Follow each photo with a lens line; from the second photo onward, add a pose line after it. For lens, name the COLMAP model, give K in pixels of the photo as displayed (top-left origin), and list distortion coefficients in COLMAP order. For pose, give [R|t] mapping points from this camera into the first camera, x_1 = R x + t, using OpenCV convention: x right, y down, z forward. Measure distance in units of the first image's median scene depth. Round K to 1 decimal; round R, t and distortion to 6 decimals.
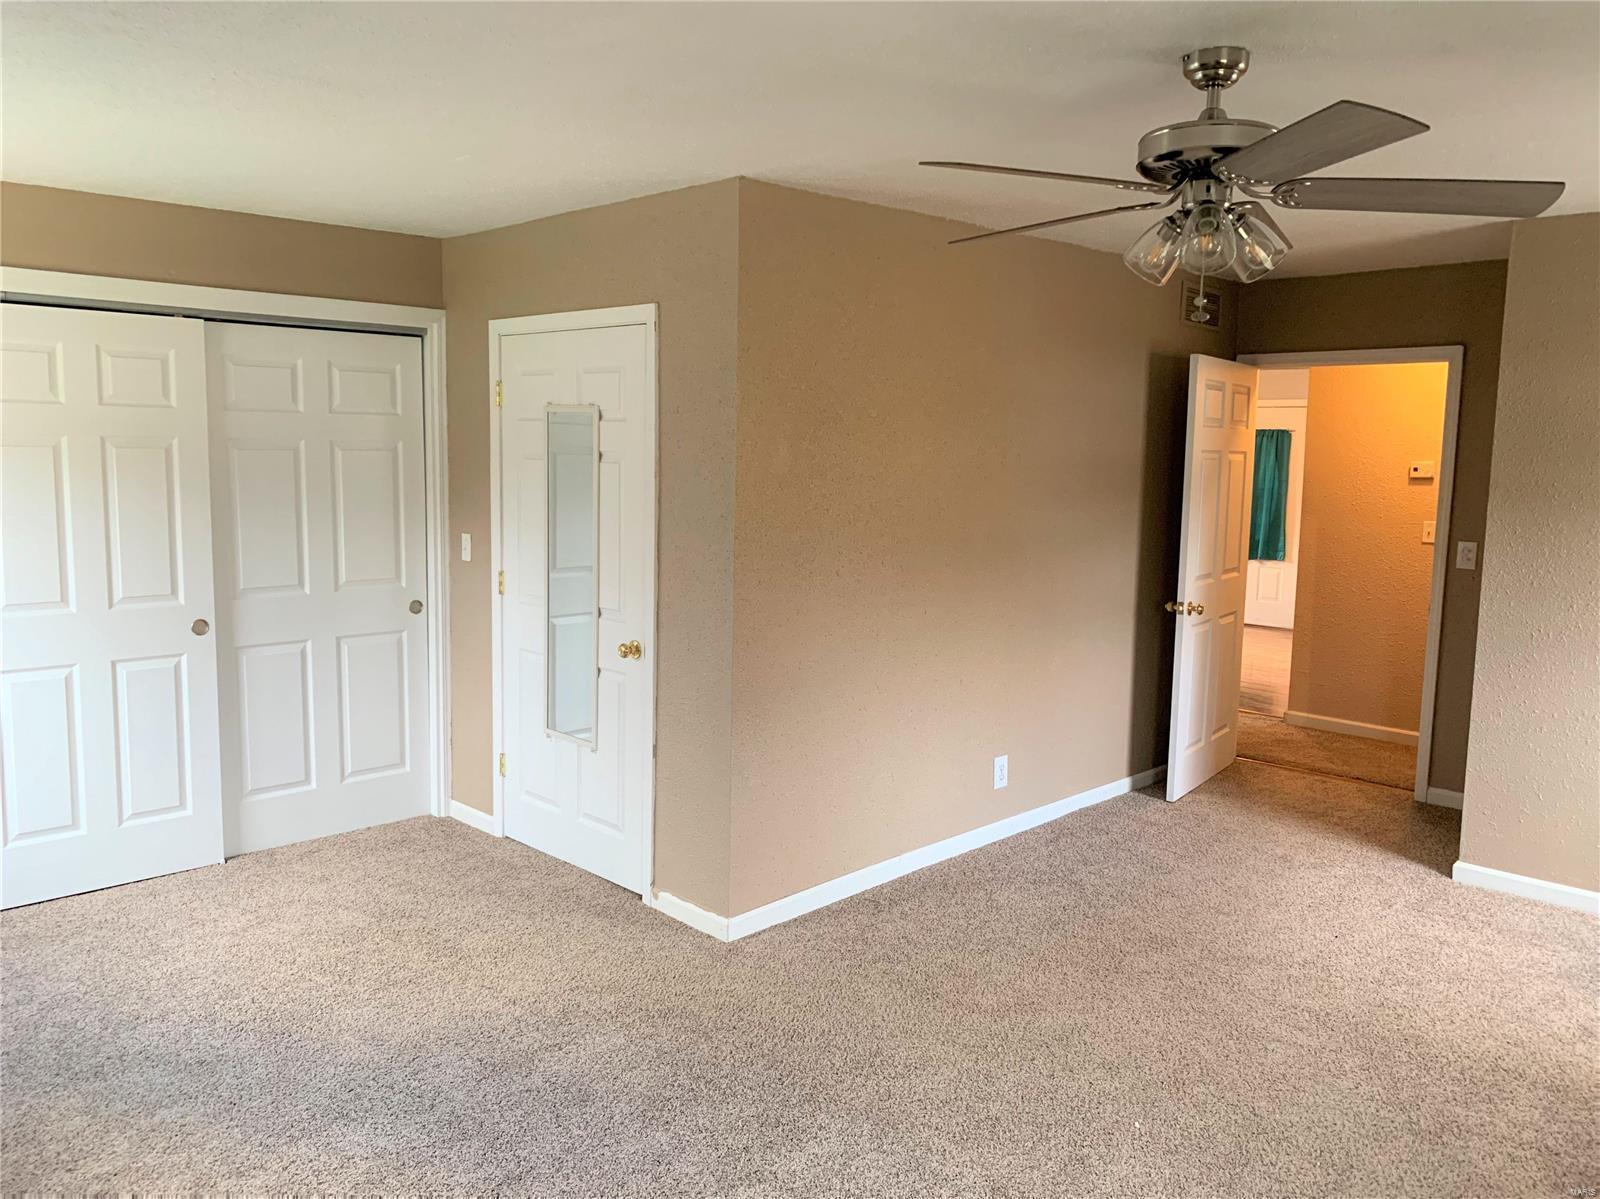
lens RADIAL K [[1248.4, 0, 794.0], [0, 1248.4, 600.9], [0, 0, 1]] dist [0.031336, -0.029709]
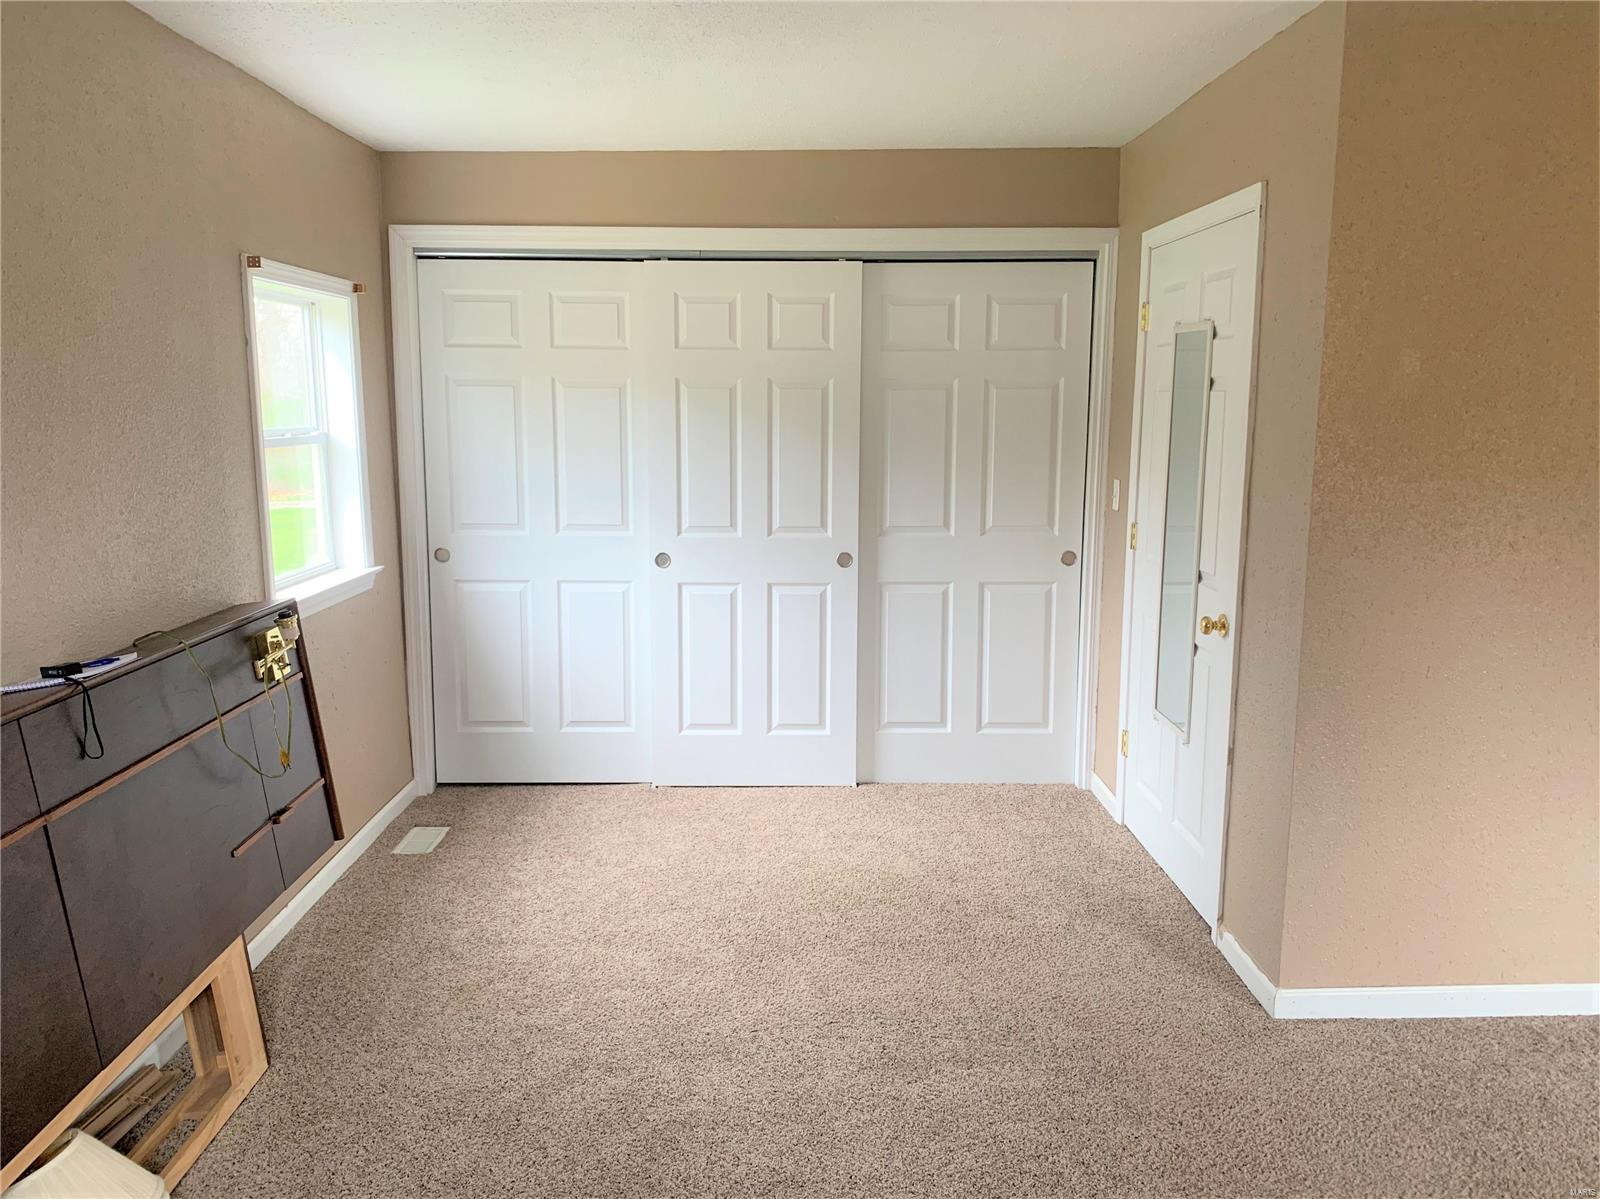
lens RADIAL K [[1248.4, 0, 794.0], [0, 1248.4, 600.9], [0, 0, 1]] dist [0.031336, -0.029709]
pose [[0.708368, 0.094927, -0.699431, 0.225802], [-0.076497, 0.995403, 0.057622, -0.001664], [0.701686, 0.012687, 0.712374, 0.222756]]
